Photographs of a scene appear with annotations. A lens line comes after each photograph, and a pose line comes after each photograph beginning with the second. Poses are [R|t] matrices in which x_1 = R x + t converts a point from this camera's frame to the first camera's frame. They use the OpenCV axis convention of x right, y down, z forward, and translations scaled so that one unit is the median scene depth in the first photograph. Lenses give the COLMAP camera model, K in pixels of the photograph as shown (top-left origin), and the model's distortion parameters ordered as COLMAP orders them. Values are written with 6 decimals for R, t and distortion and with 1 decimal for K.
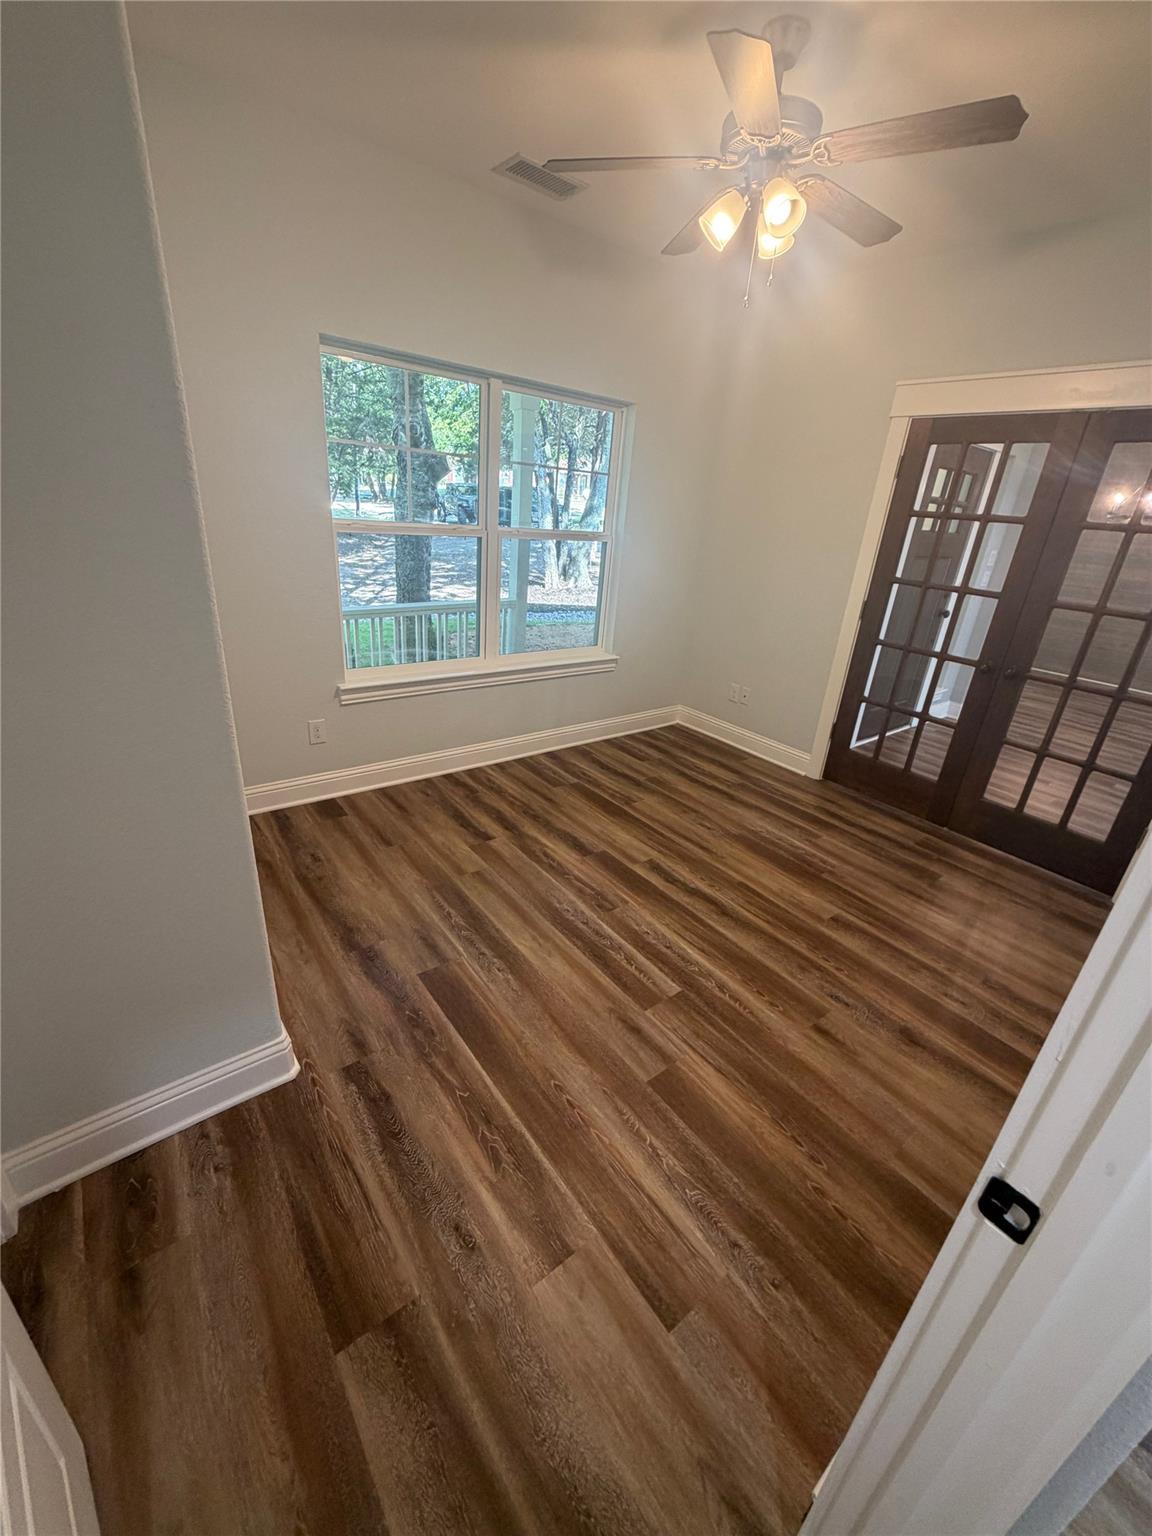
lens RADIAL K [[614.5, 0, 578.5], [0, 614.5, 765.1], [0, 0, 1]] dist [-0.005801, -0.000012]
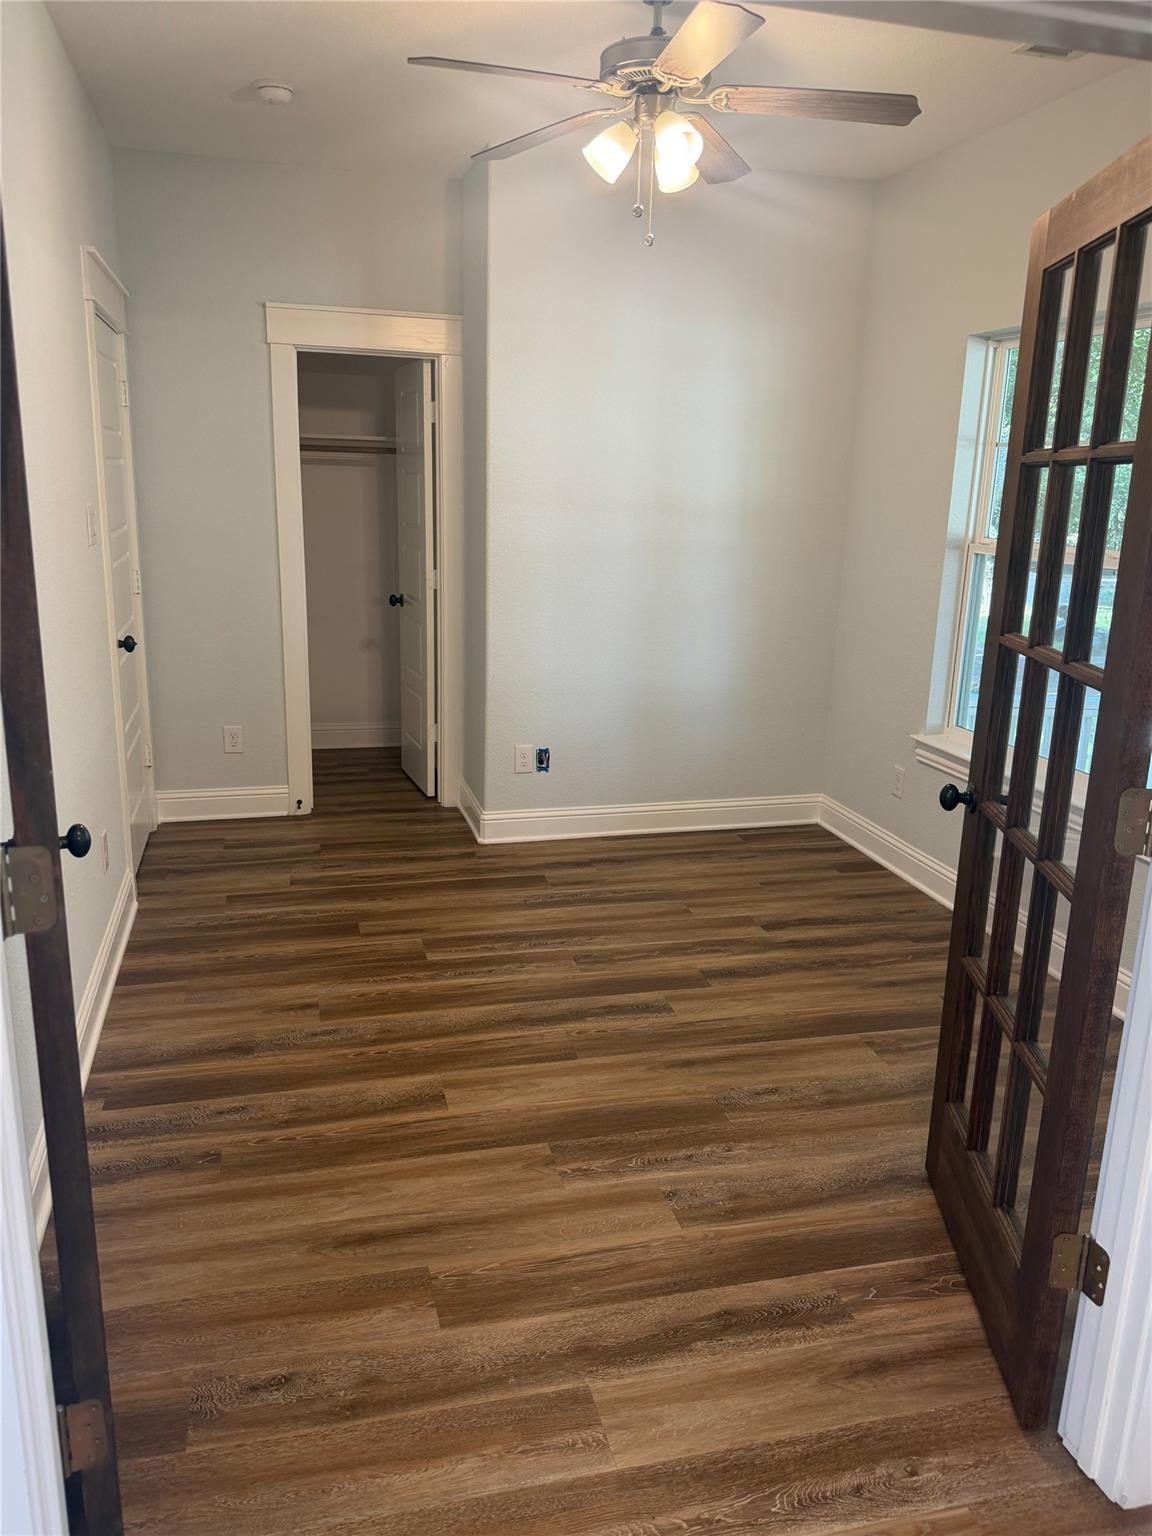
lens RADIAL K [[1124.5, 0, 576.4], [0, 1124.5, 767.9], [0, 0, 1]] dist [0.054879, 0.000965]
pose [[-0.394360, 0.142600, -0.907825, 1.375006], [-0.416903, 0.852613, 0.315030, -0.450927], [0.818946, 0.502710, -0.276786, 1.296678]]
